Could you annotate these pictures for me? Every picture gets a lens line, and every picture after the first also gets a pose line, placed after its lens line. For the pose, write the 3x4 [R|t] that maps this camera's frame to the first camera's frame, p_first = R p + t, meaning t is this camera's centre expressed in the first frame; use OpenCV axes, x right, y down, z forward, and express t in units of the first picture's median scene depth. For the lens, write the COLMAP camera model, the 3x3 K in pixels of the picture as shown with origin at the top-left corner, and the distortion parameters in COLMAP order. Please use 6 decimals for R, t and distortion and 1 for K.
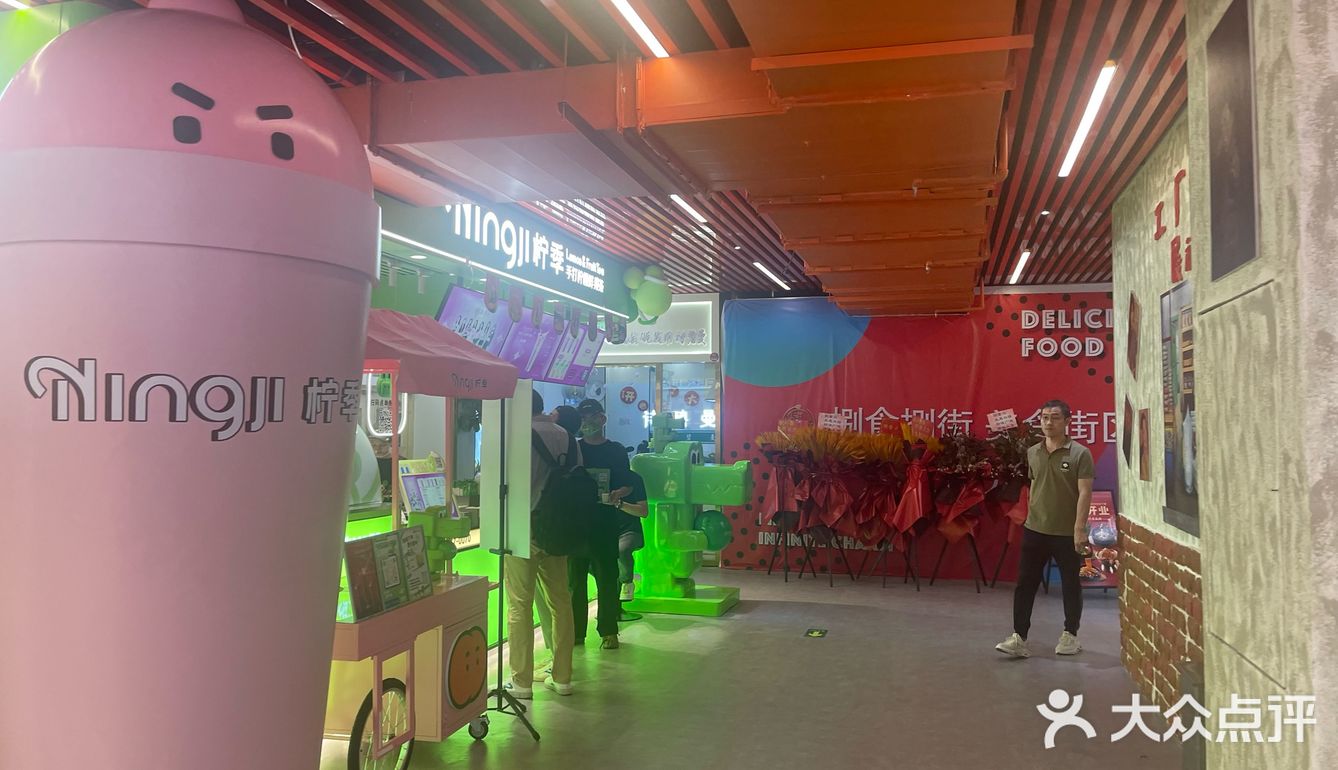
lens RADIAL K [[1008.8, 0, 667.8], [0, 1008.8, 376.0], [0, 0, 1]] dist [-0.002443, -0.002609]
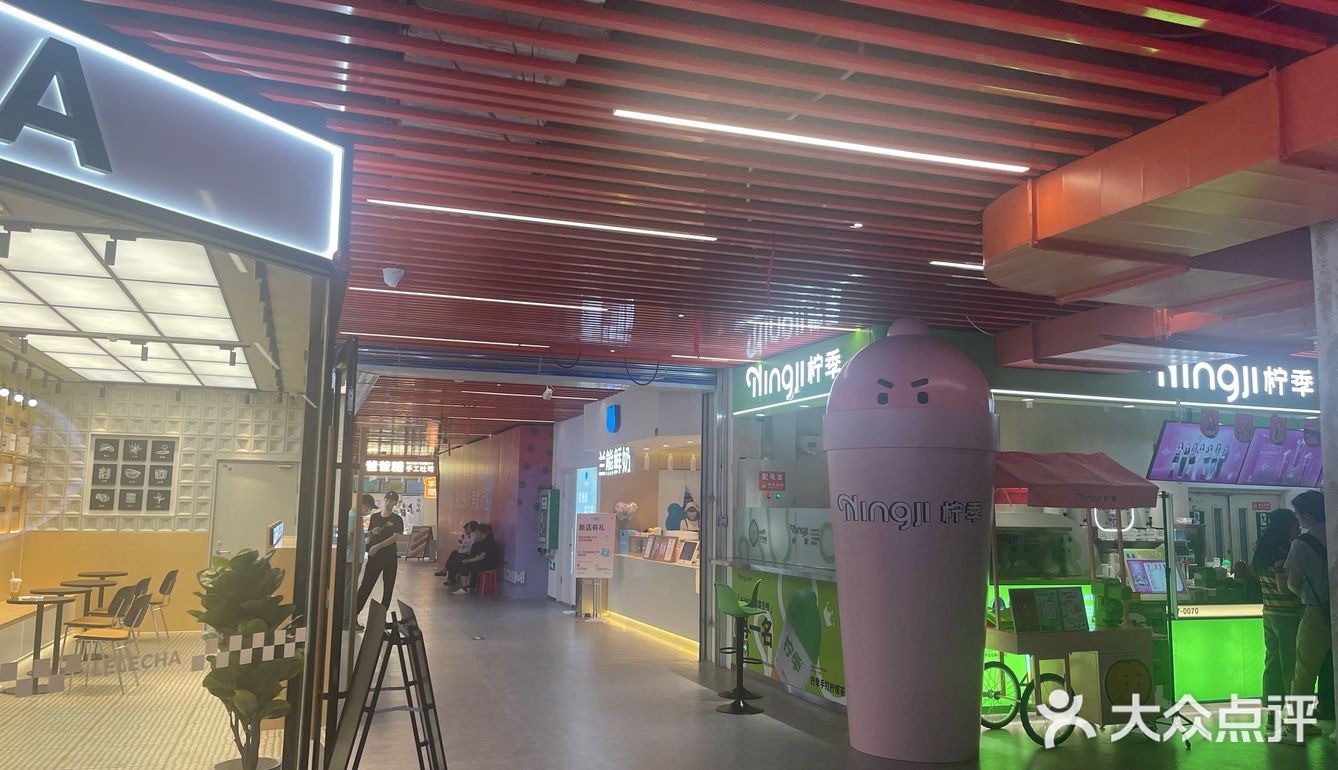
lens RADIAL K [[1008.8, 0, 666.0], [0, 1008.8, 384.5], [0, 0, 1]] dist [-0.002443, -0.002609]
pose [[0.579376, -0.093713, -0.809655, 1.111196], [0.026526, 0.995010, -0.096185, -0.058396], [0.814628, 0.034250, 0.578971, -0.767179]]
